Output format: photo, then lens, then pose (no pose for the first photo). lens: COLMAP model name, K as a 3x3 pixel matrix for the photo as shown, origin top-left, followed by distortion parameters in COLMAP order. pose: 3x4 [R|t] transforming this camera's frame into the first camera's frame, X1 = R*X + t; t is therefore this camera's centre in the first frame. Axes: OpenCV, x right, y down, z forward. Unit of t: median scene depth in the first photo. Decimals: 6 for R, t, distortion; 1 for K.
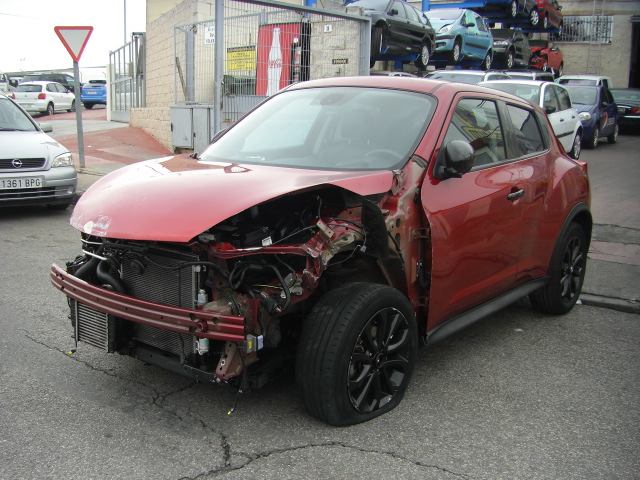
lens RADIAL K [[693.4, 0, 318.0], [0, 693.4, 277.0], [0, 0, 1]] dist [-0.213969, 0.202122]
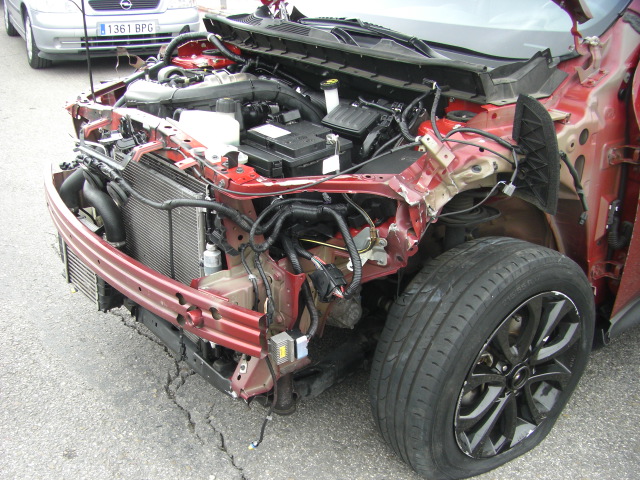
lens RADIAL K [[693.4, 0, 318.0], [0, 693.4, 277.0], [0, 0, 1]] dist [-0.213969, 0.202122]
pose [[0.964719, 0.106395, -0.240827, 0.056735], [-0.050907, 0.972829, 0.225860, -0.085856], [0.258314, -0.205631, 0.943922, 0.455924]]
